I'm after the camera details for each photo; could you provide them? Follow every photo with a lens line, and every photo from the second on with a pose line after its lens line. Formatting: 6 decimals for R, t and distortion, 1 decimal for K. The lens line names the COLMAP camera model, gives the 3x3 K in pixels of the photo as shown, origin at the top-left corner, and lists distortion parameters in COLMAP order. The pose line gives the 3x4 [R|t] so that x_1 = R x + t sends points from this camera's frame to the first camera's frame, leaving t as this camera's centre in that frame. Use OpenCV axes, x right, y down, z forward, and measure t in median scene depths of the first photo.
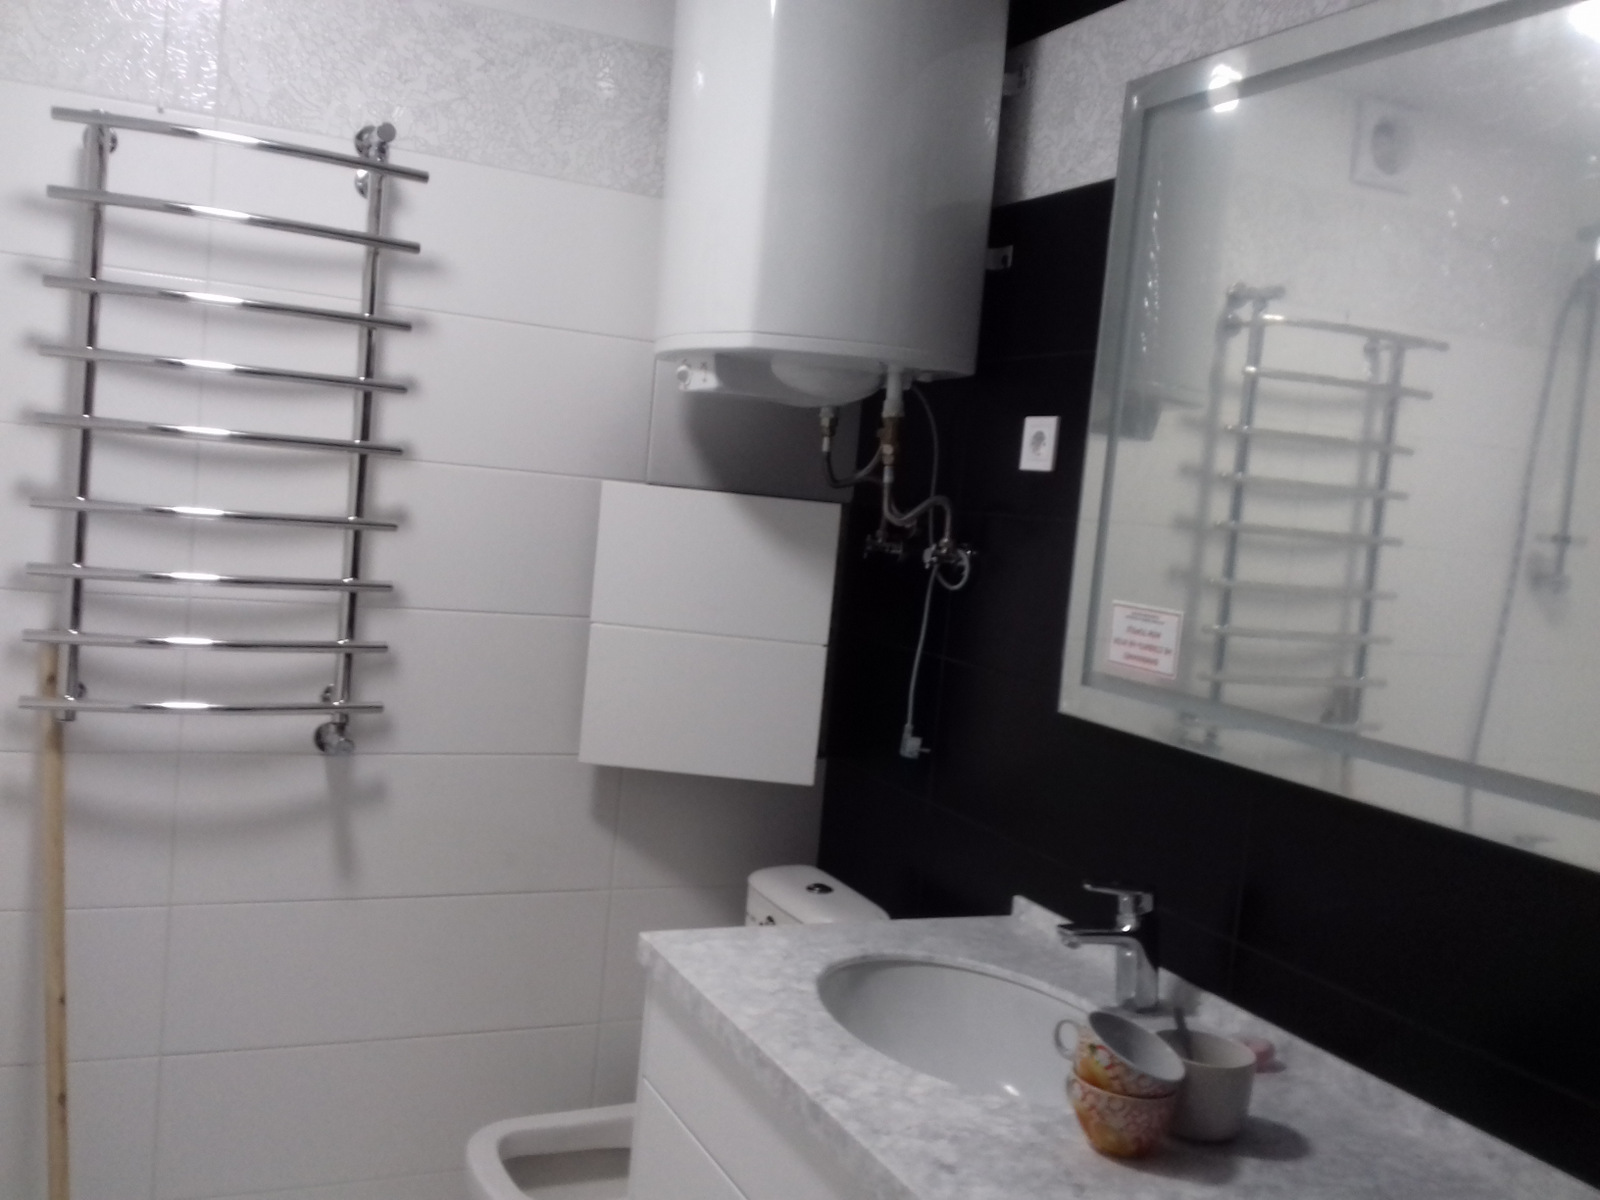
lens RADIAL K [[1486.5, 0, 787.1], [0, 1486.5, 605.7], [0, 0, 1]] dist [0.075845, -0.163195]
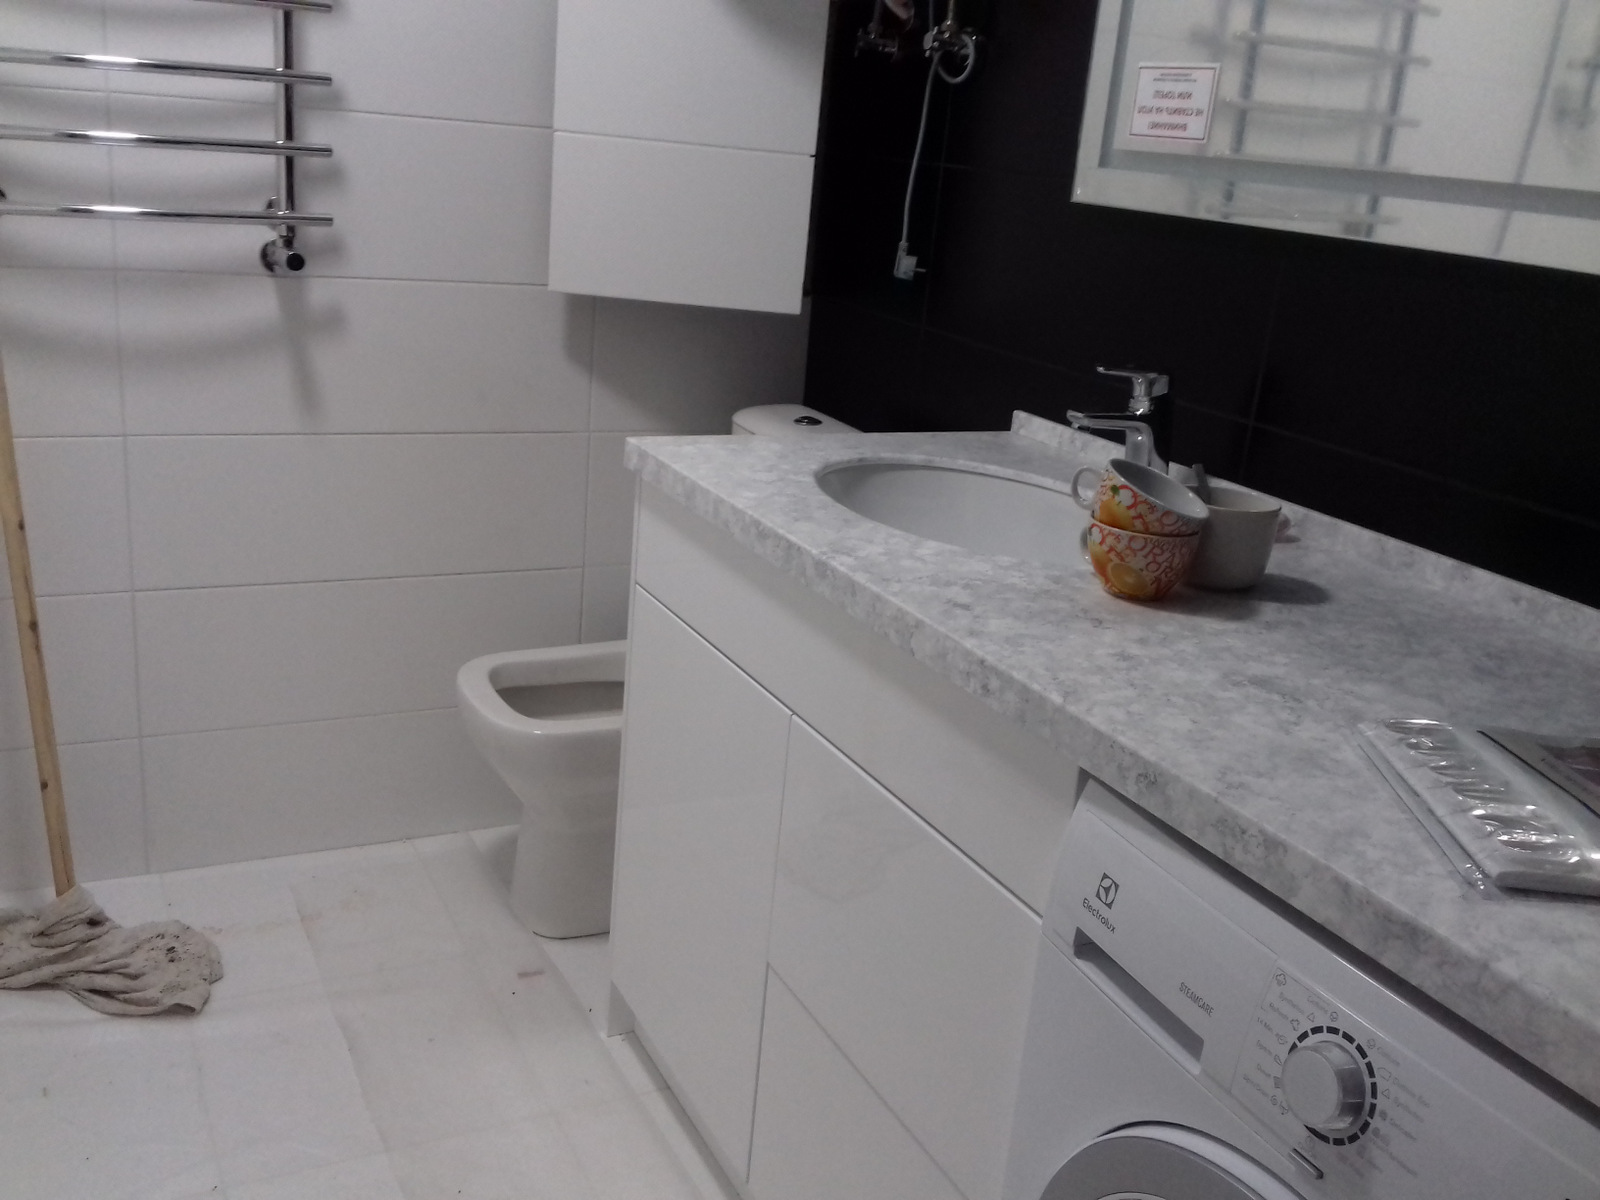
lens RADIAL K [[1491.0, 0, 790.1], [0, 1491.0, 631.4], [0, 0, 1]] dist [0.096574, -0.227242]
pose [[0.999594, -0.013966, 0.024836, -0.019824], [0.007404, 0.969008, 0.246917, 0.105464], [-0.027515, -0.246633, 0.968718, 0.043032]]
